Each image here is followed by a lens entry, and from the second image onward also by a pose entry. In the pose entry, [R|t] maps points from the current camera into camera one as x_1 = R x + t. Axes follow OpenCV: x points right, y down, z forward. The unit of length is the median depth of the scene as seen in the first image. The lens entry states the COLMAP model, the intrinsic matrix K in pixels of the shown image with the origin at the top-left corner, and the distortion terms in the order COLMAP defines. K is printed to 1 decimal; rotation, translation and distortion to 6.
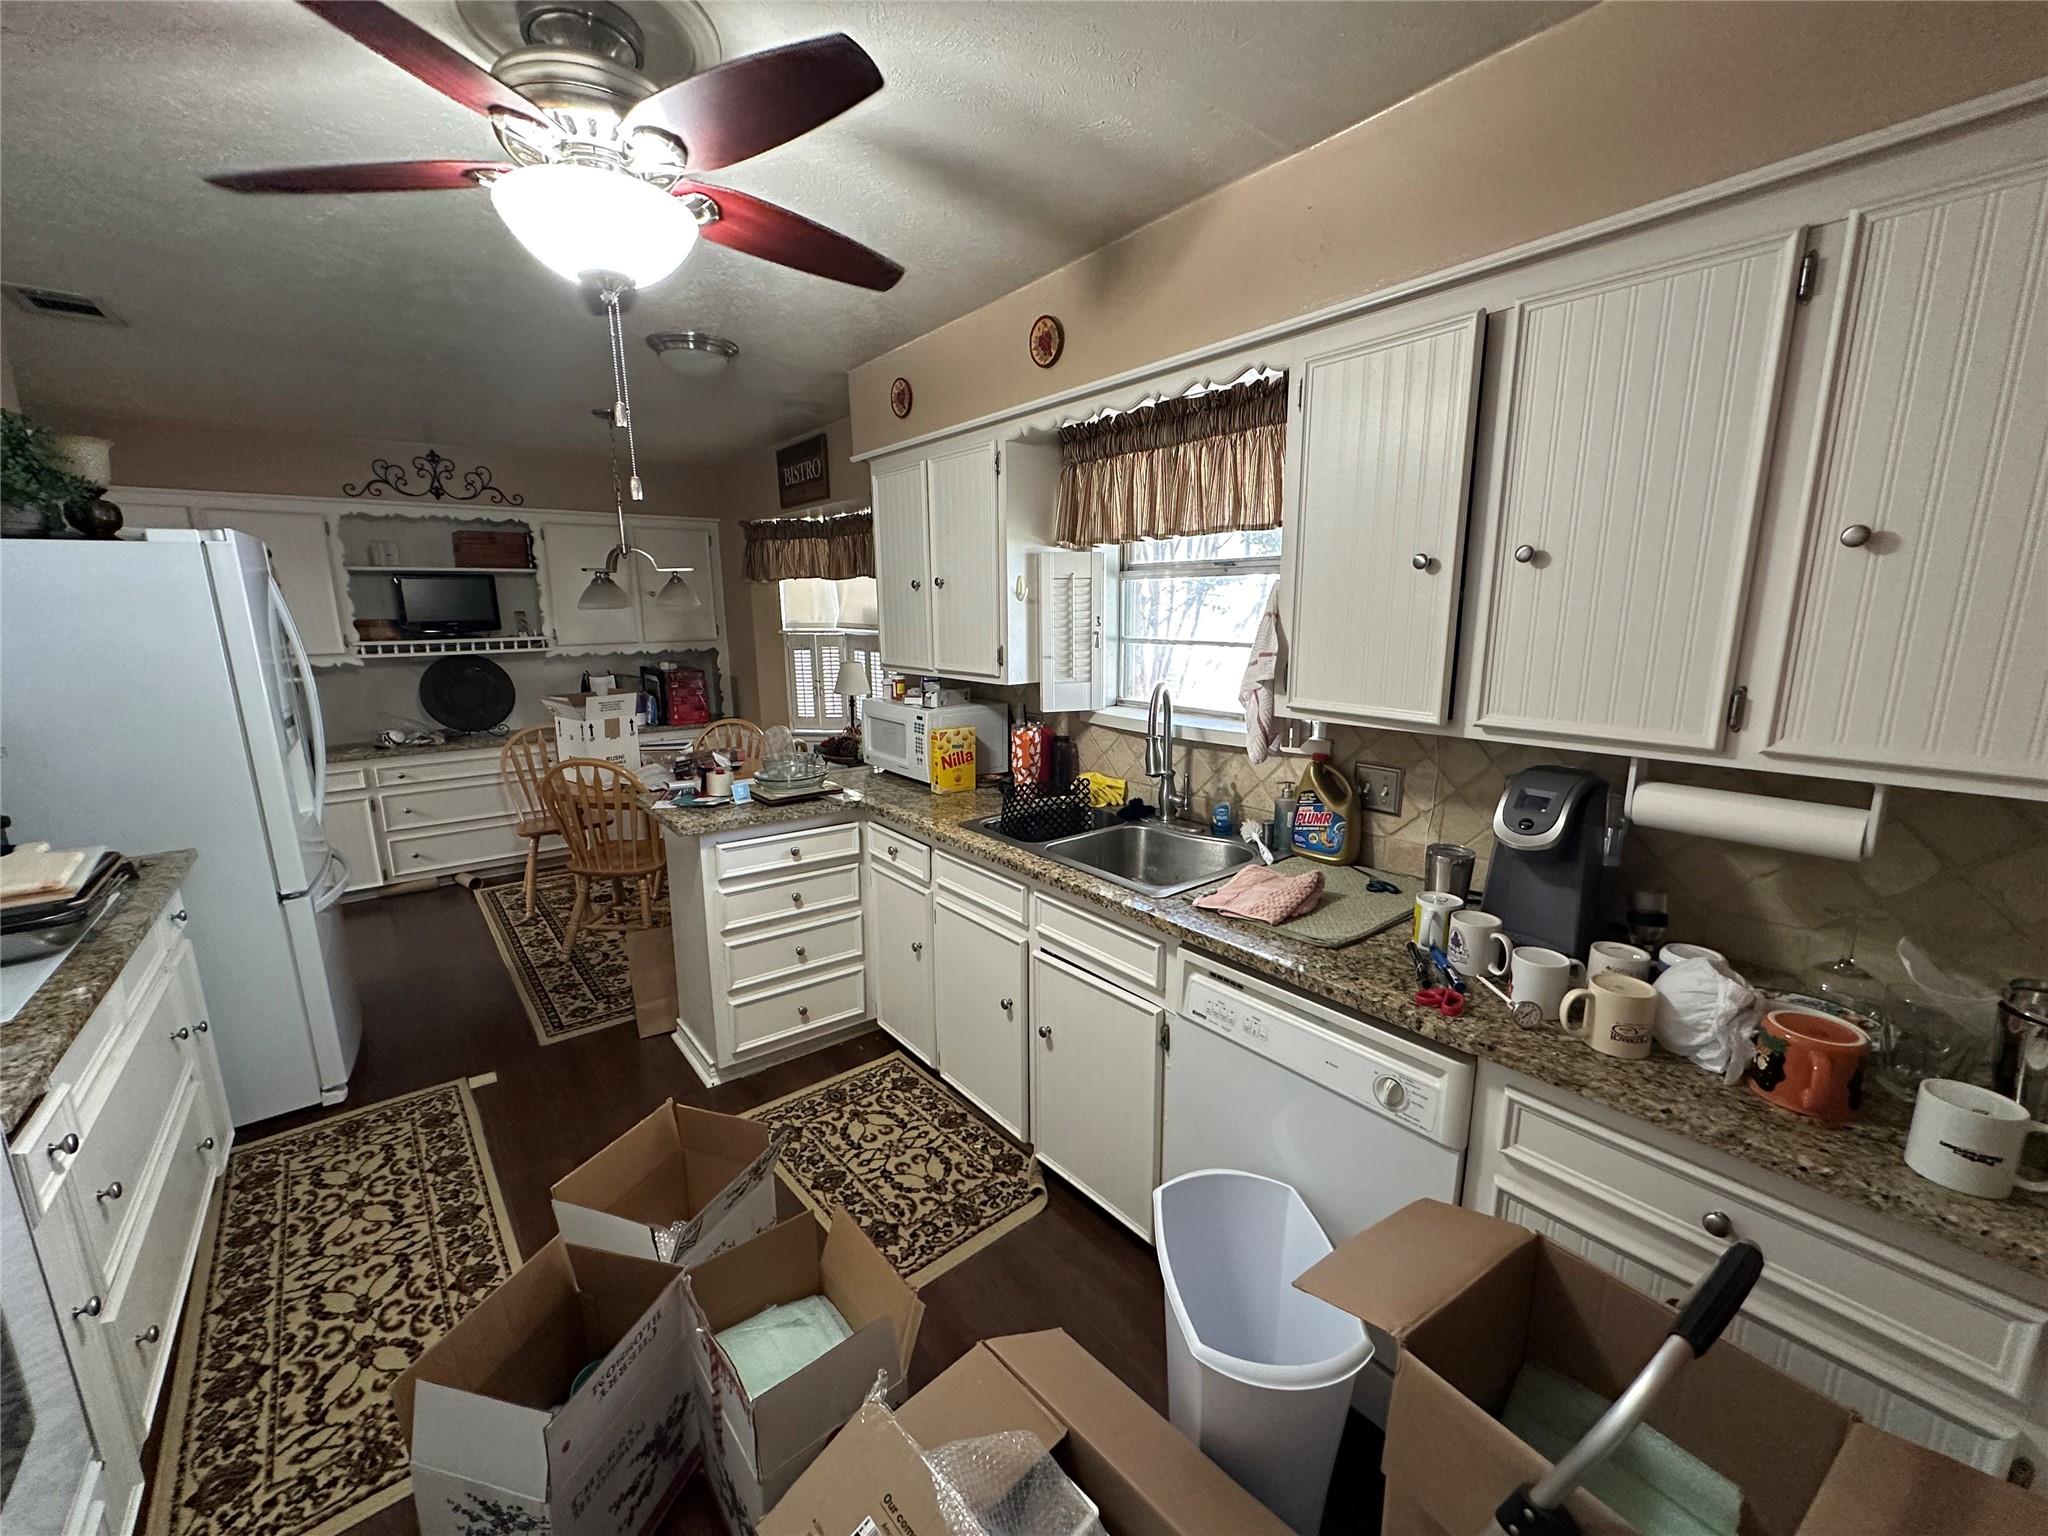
lens RADIAL K [[812.9, 0, 1010.1], [0, 812.9, 766.1], [0, 0, 1]] dist [0.003361, 0.000221]
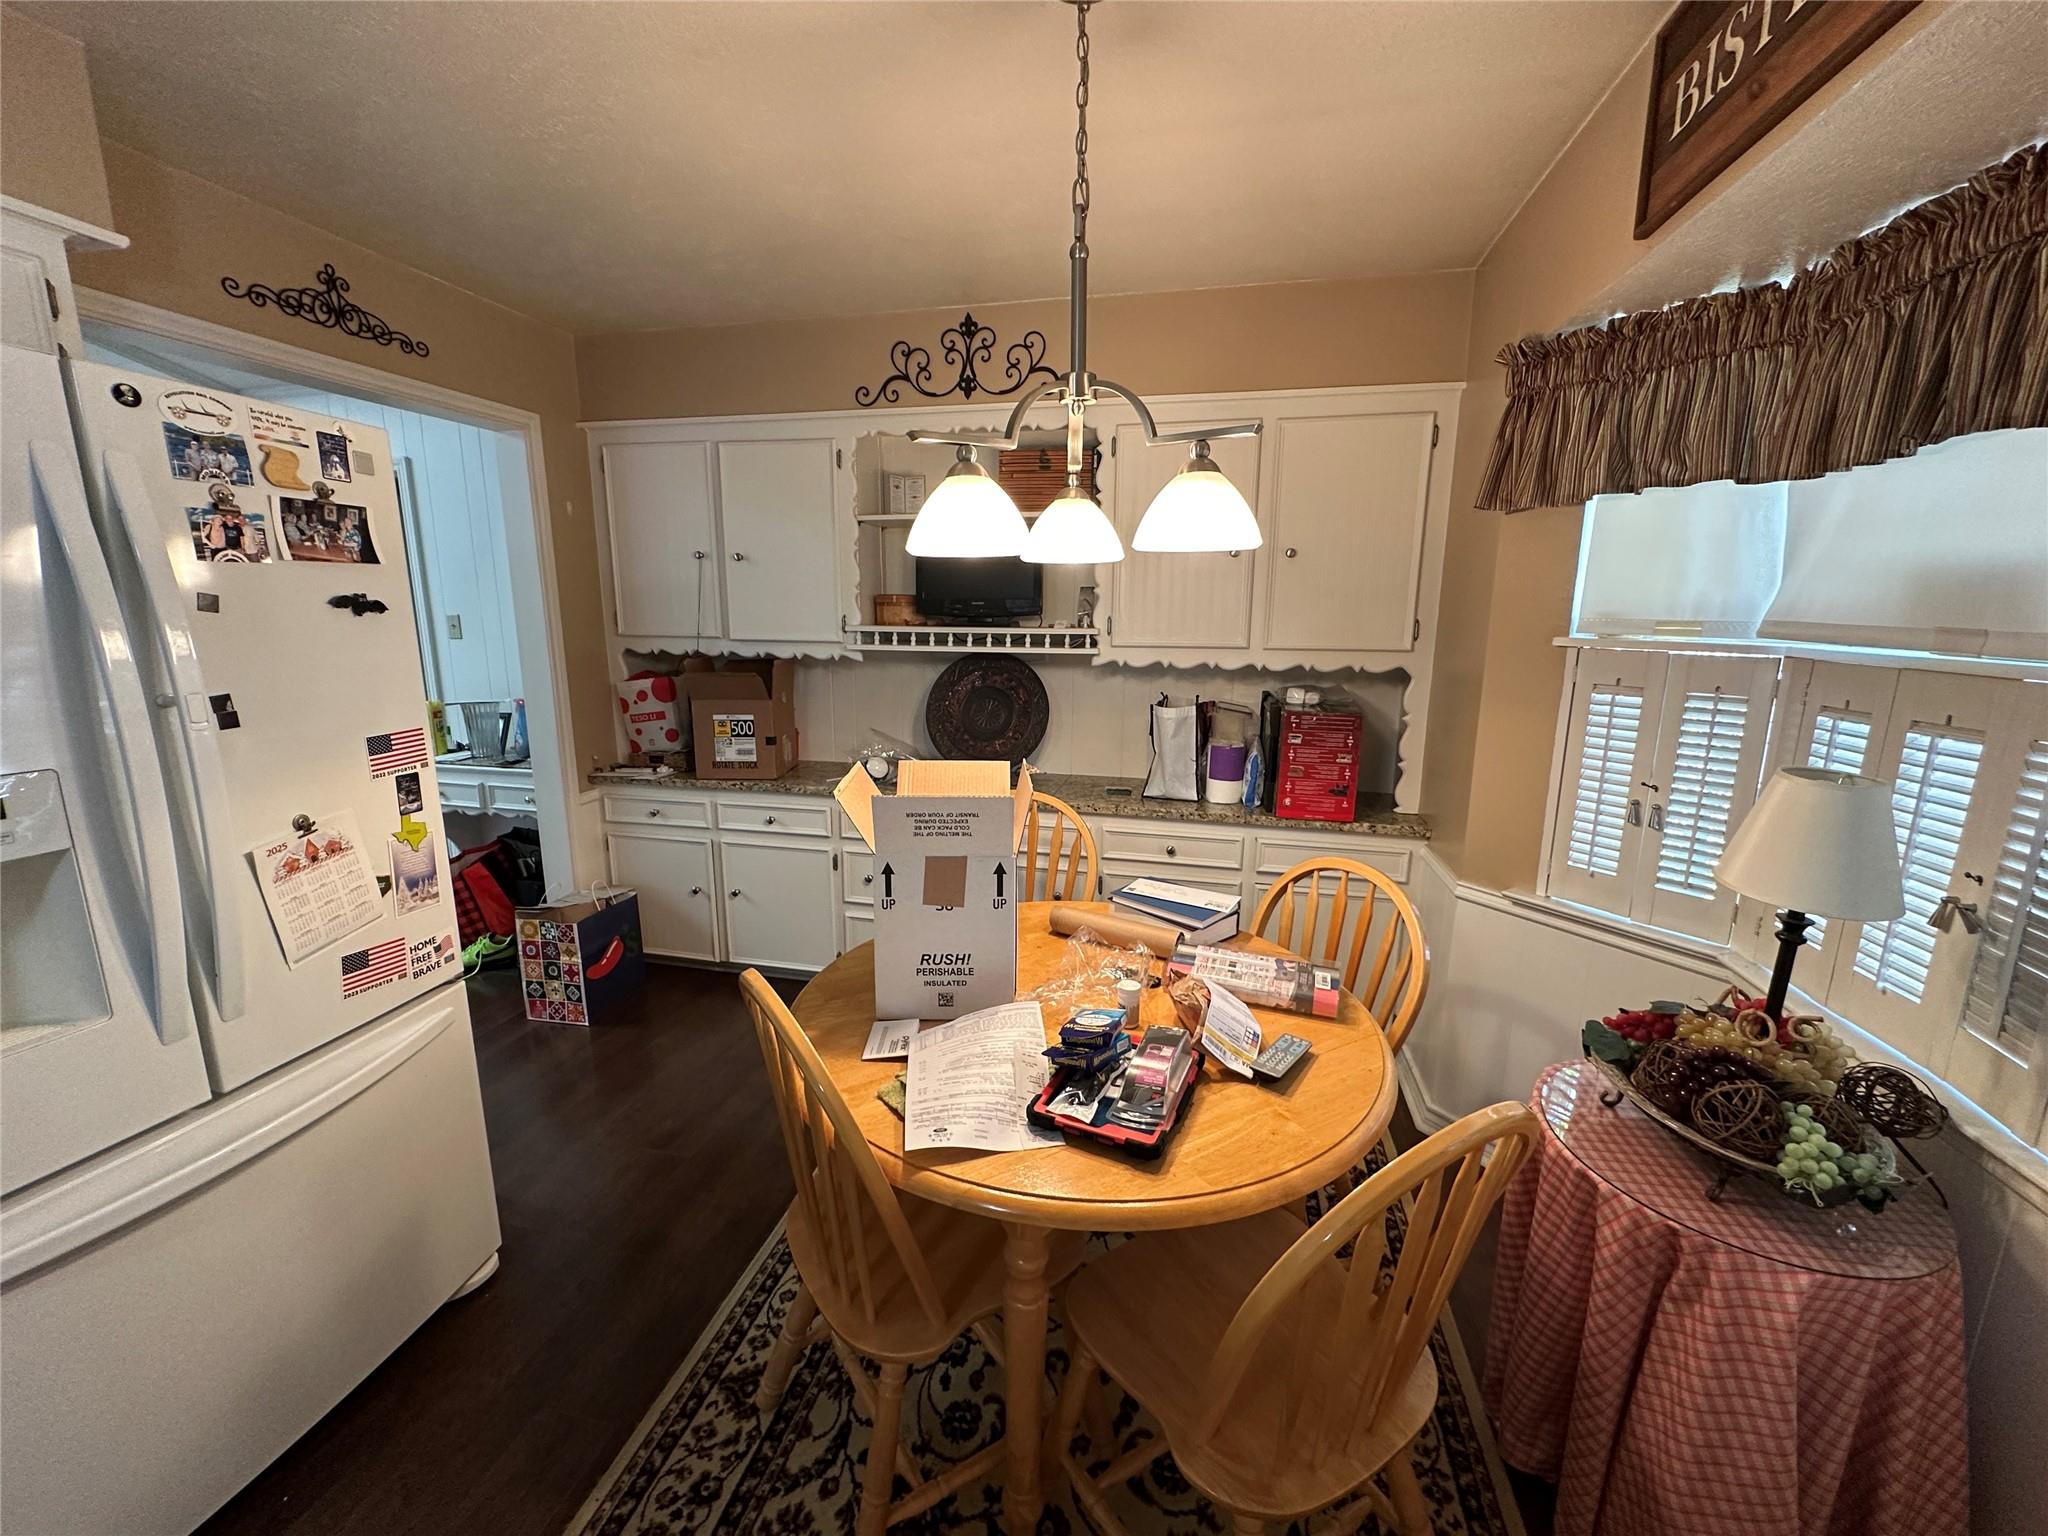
lens RADIAL K [[812.9, 0, 1030.4], [0, 812.9, 766.8], [0, 0, 1]] dist [0.003361, 0.000221]
pose [[0.631545, 0.167993, -0.756920, -0.154083], [-0.167509, 0.982752, 0.078352, -0.104438], [0.757028, 0.077308, 0.648793, 0.620446]]
